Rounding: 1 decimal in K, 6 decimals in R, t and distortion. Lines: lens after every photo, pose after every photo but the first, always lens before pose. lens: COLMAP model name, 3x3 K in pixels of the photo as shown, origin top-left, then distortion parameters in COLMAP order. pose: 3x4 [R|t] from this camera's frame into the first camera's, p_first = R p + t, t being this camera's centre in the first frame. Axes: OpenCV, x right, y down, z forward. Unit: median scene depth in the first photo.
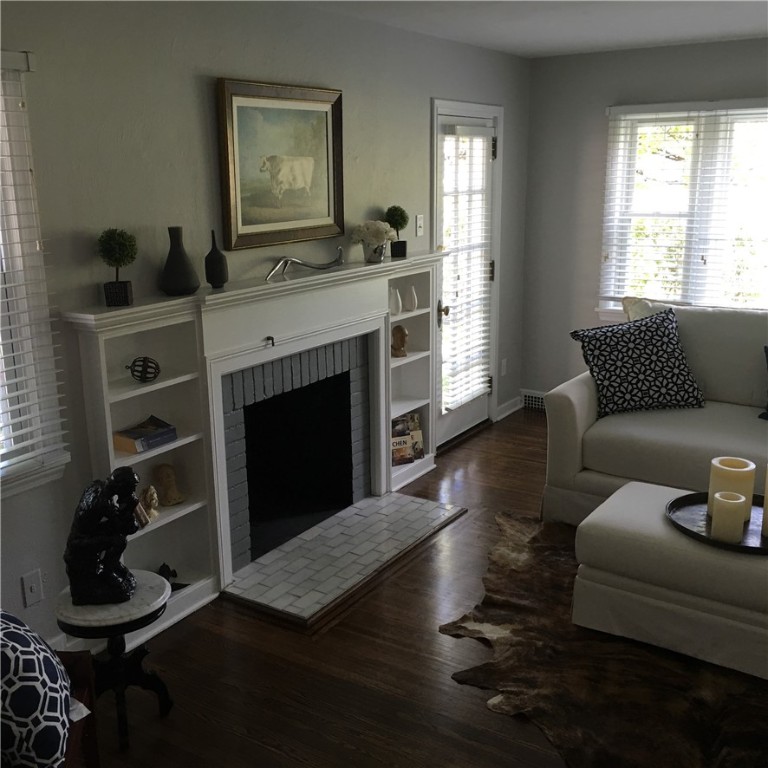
lens RADIAL K [[852.5, 0, 384.0], [0, 852.5, 384.0], [0, 0, 1]] dist [0.008445, 0.009664]
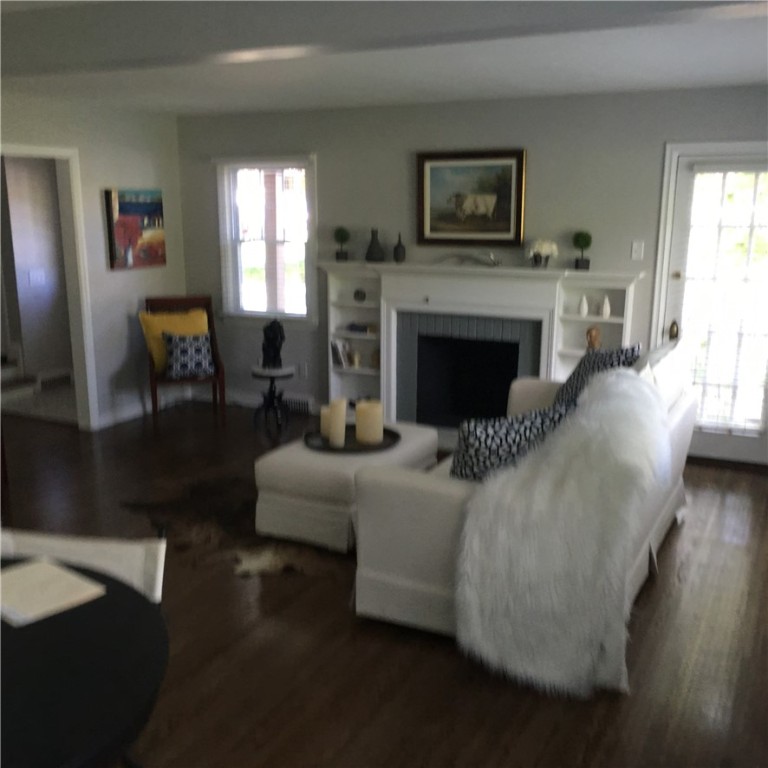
lens RADIAL K [[852.5, 0, 384.0], [0, 852.5, 384.0], [0, 0, 1]] dist [0.008445, 0.009664]
pose [[0.129592, 0.219277, -0.967018, 1.614272], [-0.248946, 0.951200, 0.182329, -0.185129], [0.959808, 0.217107, 0.177857, 0.656569]]
